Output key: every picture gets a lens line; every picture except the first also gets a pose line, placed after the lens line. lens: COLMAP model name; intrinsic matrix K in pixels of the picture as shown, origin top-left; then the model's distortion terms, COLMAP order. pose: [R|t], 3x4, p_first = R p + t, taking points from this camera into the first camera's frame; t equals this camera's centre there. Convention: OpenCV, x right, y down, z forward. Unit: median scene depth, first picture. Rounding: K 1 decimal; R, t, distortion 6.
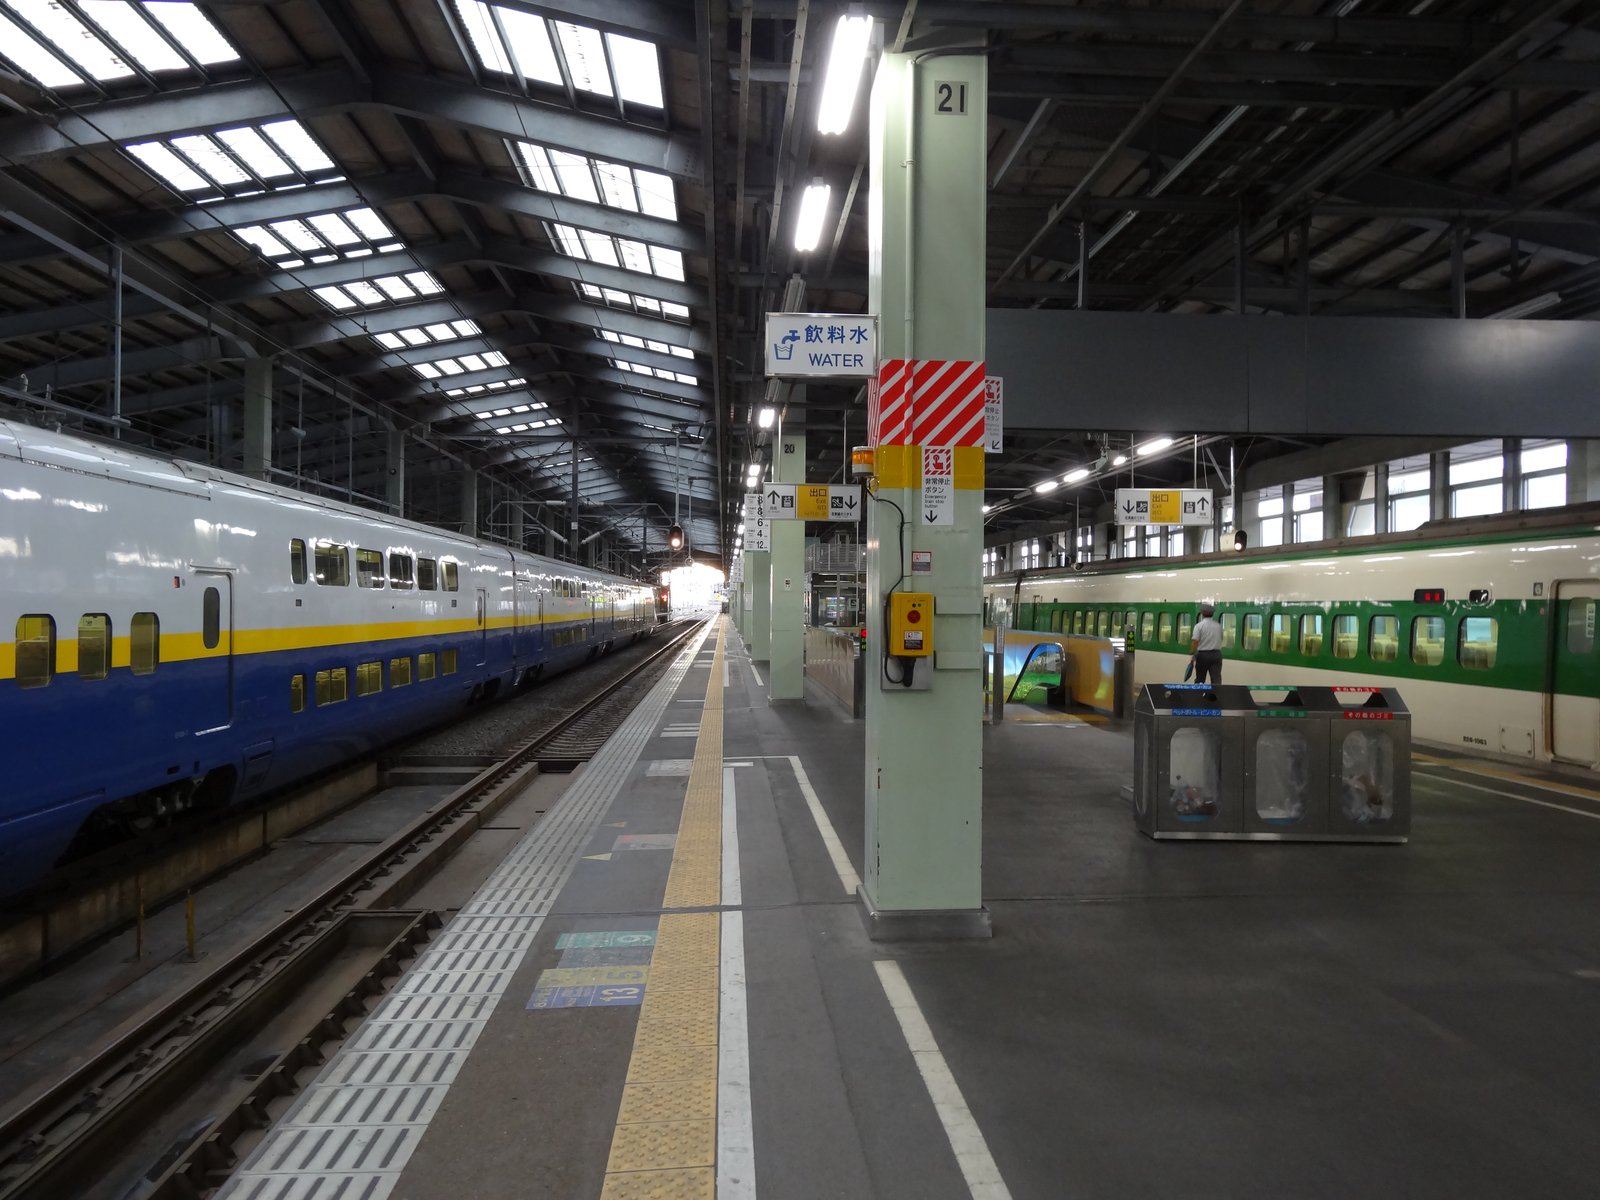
lens RADIAL K [[1177.7, 0, 804.9], [0, 1177.7, 601.3], [0, 0, 1]] dist [-0.002537, -0.007095]
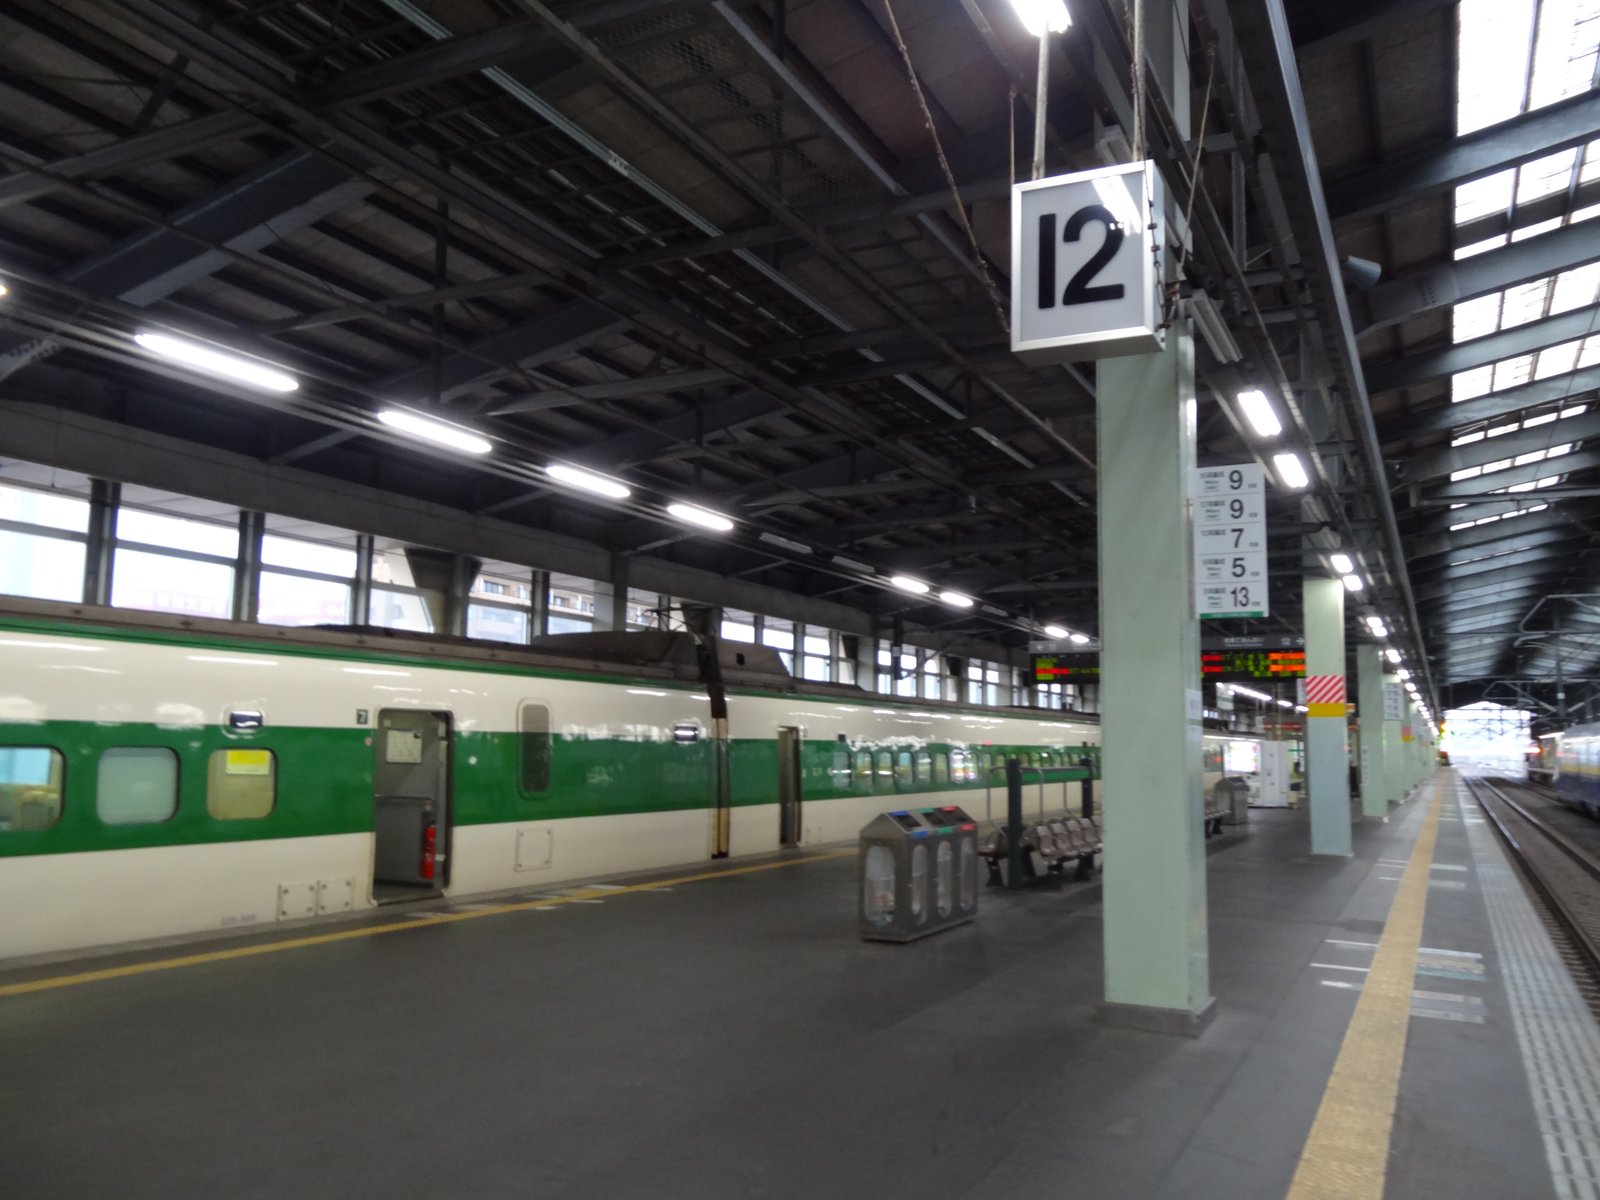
lens RADIAL K [[1237.3, 0, 797.4], [0, 1237.3, 608.2], [0, 0, 1]] dist [-0.065699, -0.002797]
pose [[-0.852718, 0.045377, 0.520398, -0.161524], [-0.017932, 0.993090, -0.115977, 0.013323], [-0.522064, -0.108227, -0.846012, 2.028736]]
